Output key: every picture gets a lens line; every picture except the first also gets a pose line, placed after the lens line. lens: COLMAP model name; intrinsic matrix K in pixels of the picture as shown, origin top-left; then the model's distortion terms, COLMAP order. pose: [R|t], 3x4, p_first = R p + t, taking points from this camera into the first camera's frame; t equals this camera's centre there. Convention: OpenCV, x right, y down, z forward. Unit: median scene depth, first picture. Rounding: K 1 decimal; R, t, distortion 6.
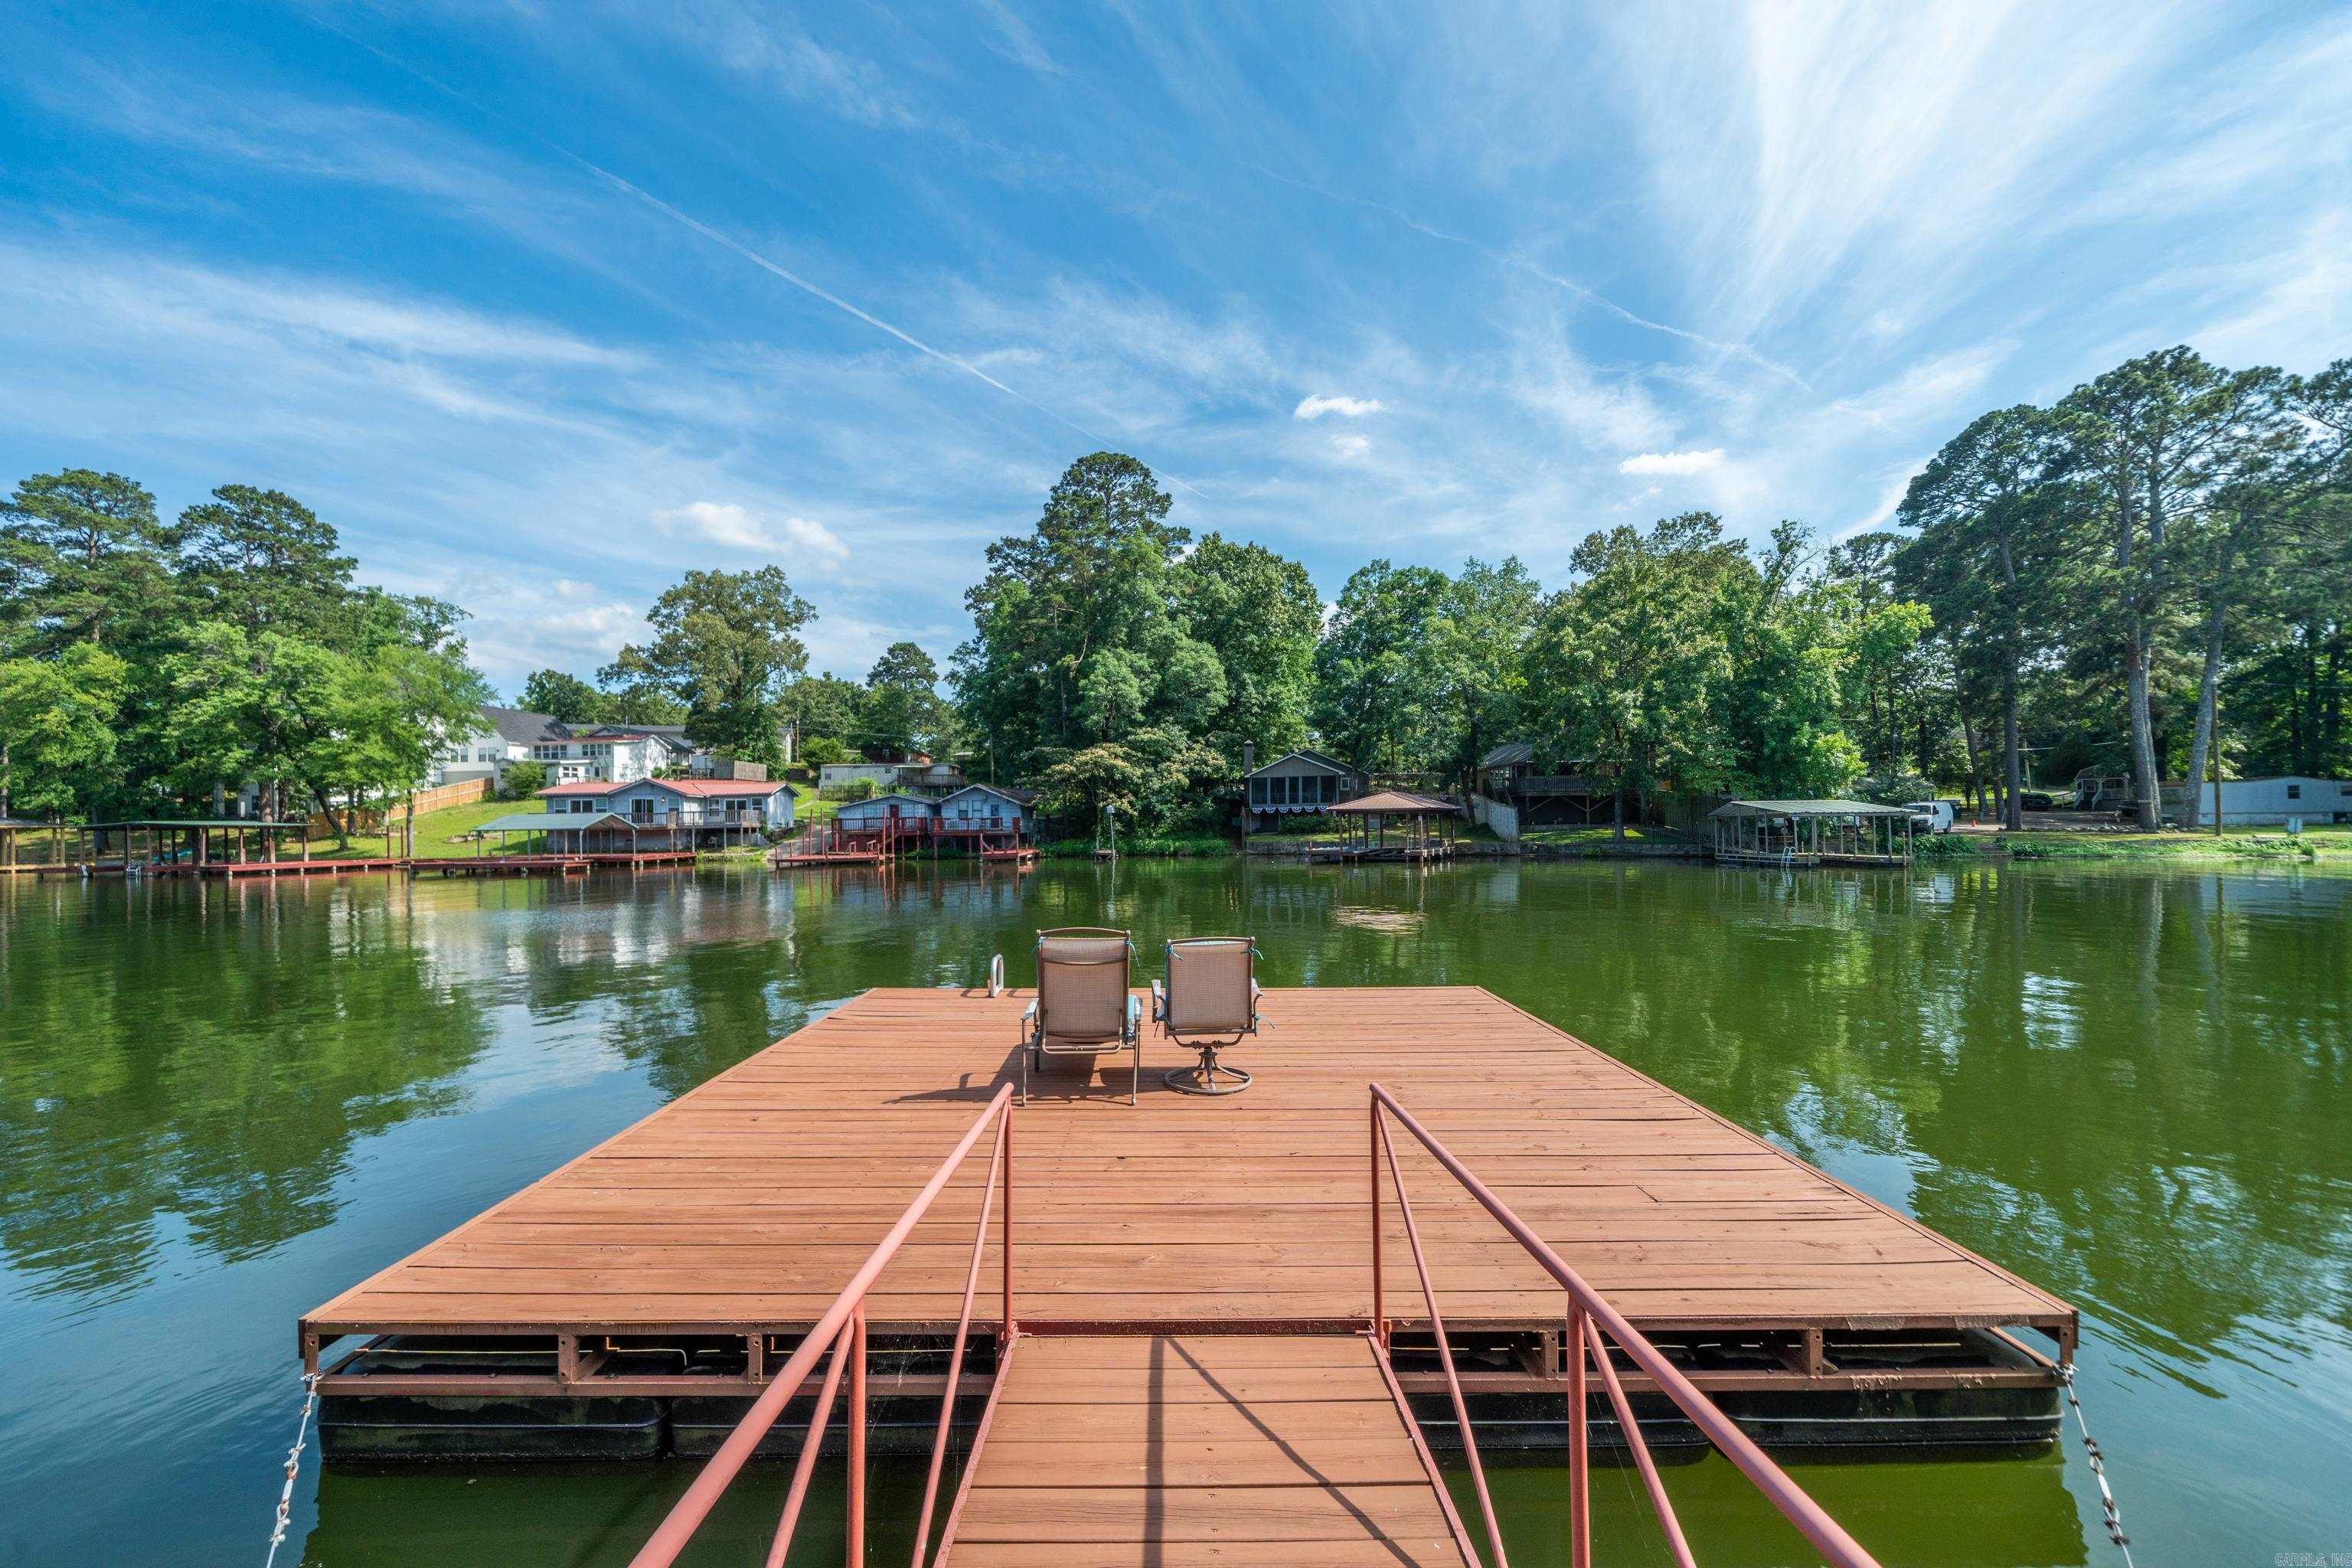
lens RADIAL K [[910.6, 0, 1094.7], [0, 910.6, 810.6], [0, 0, 1]] dist [-0.004193, -0.000713]
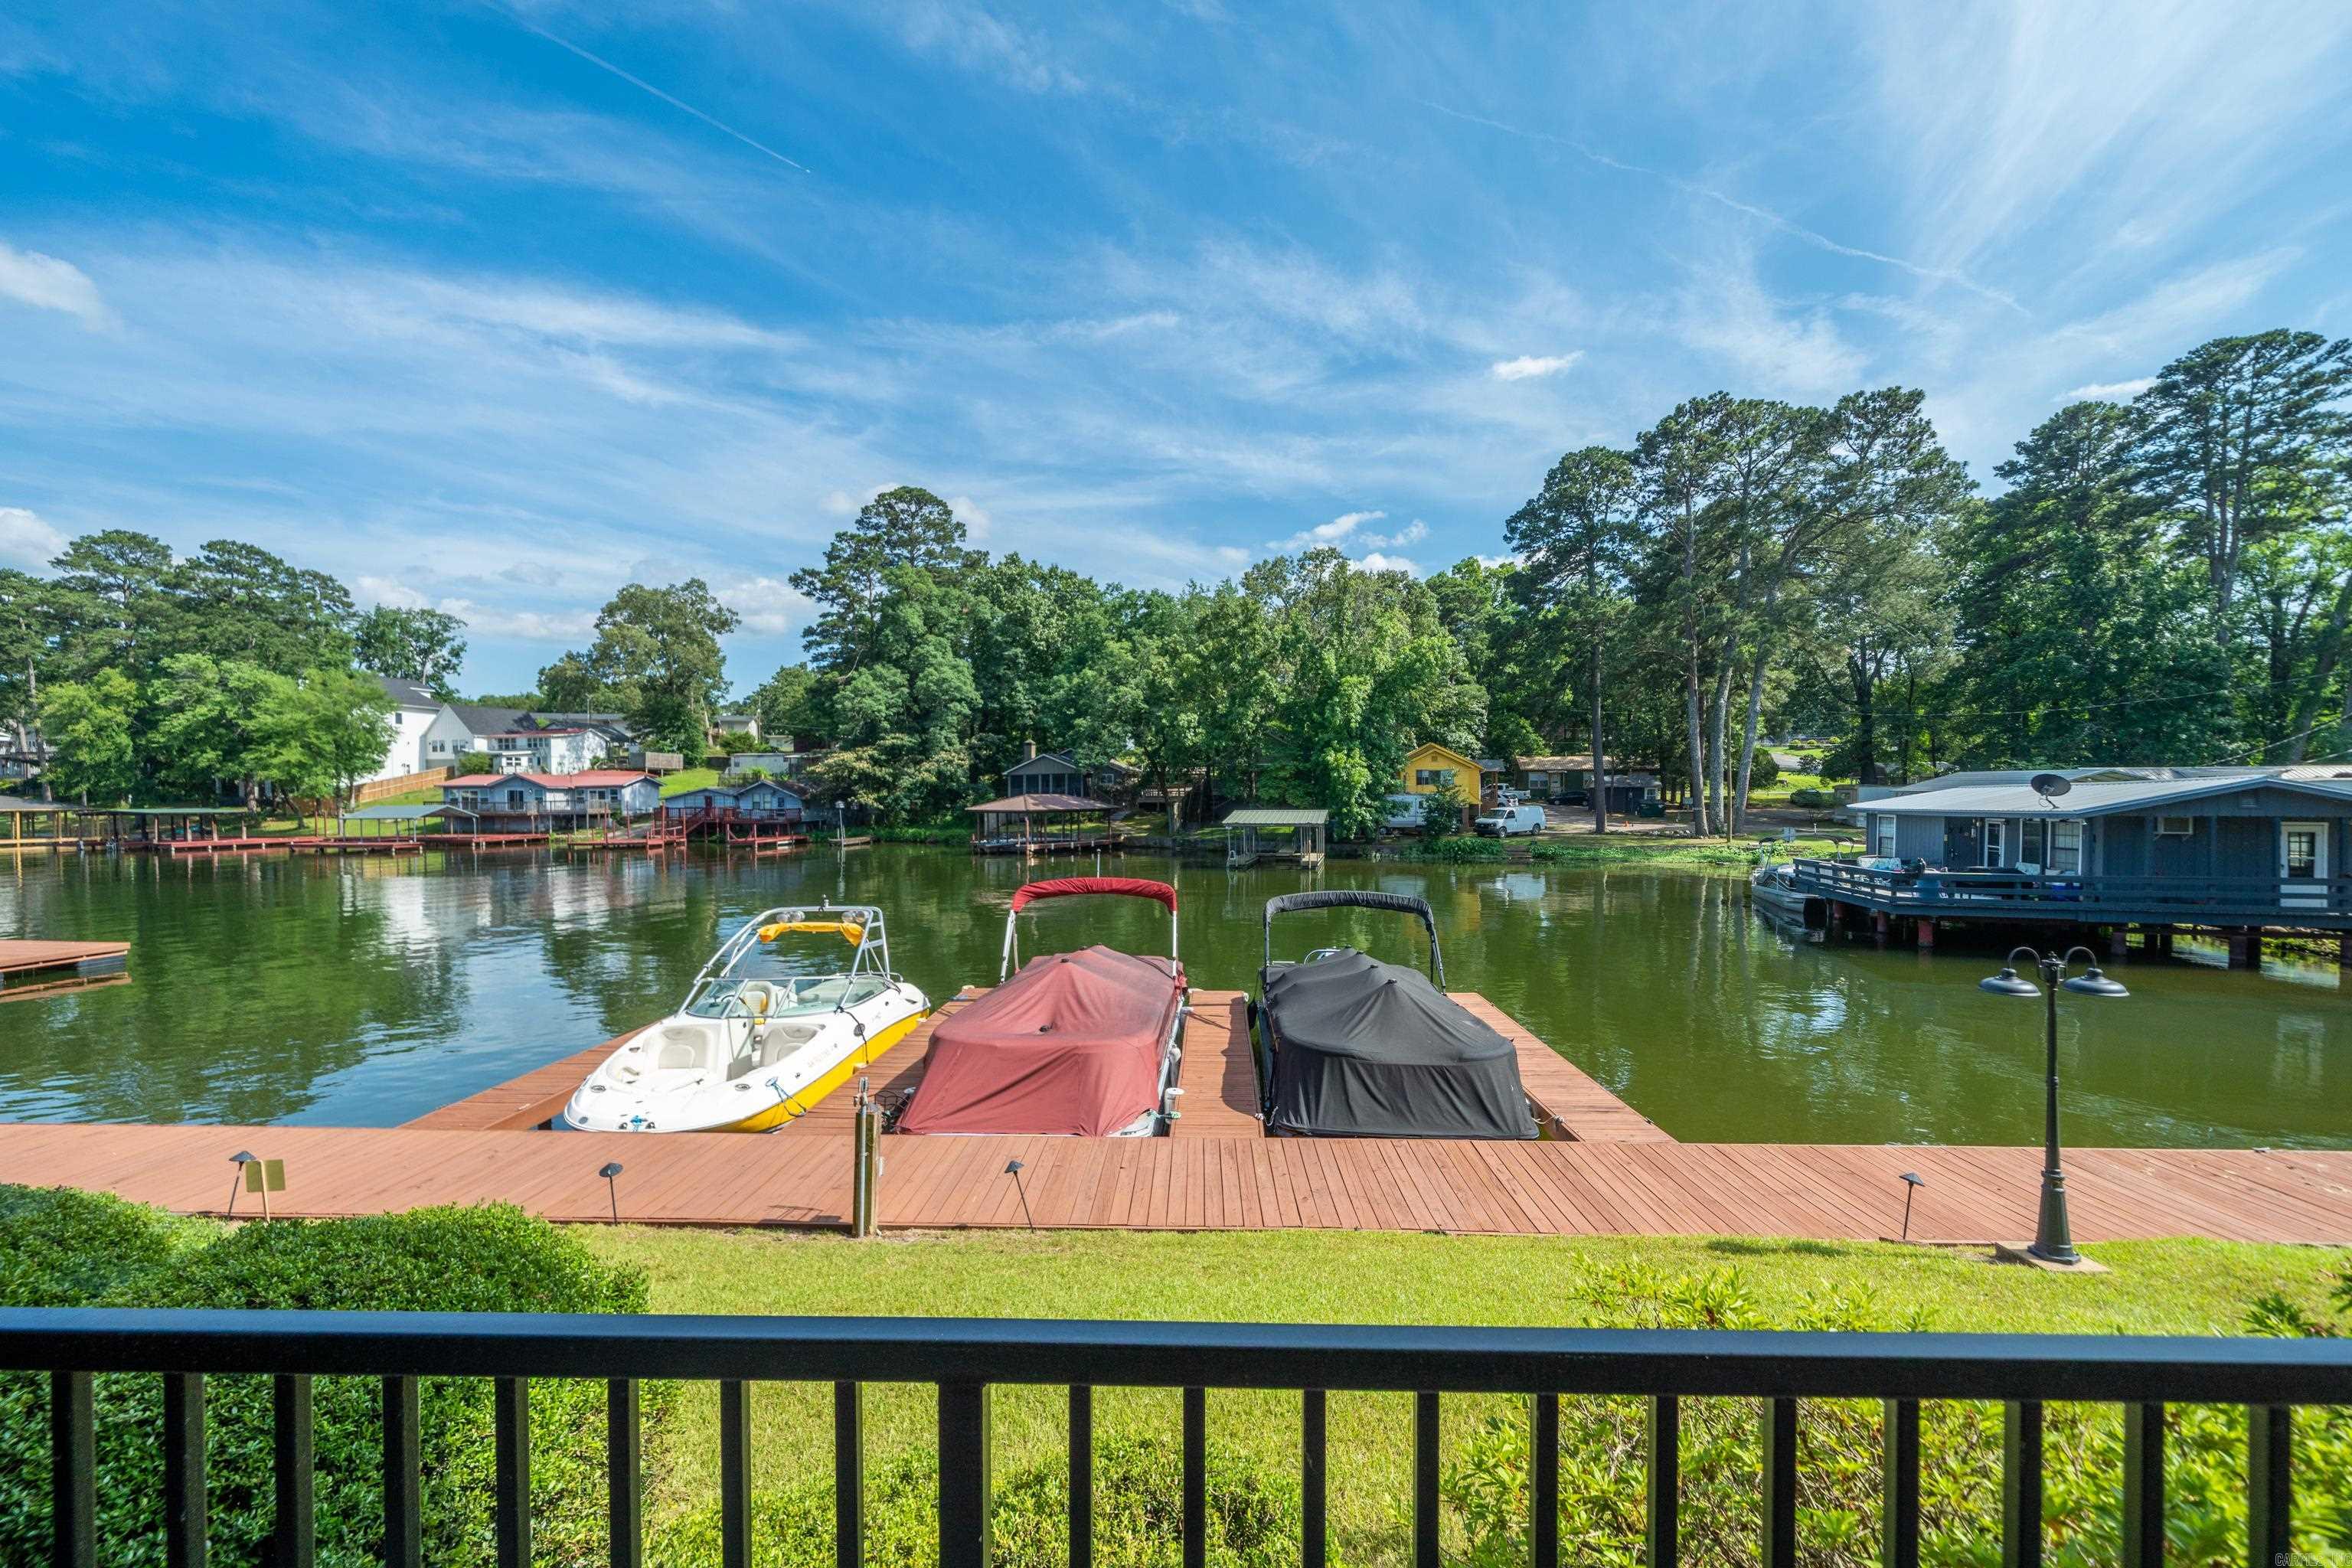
lens RADIAL K [[910.6, 0, 1181.3], [0, 910.6, 813.8], [0, 0, 1]] dist [-0.004193, -0.000713]
pose [[0.994297, 0.010296, -0.106149, 0.396290], [-0.005411, 0.998917, 0.046212, -0.031614], [0.106510, -0.045374, 0.993276, -0.099175]]
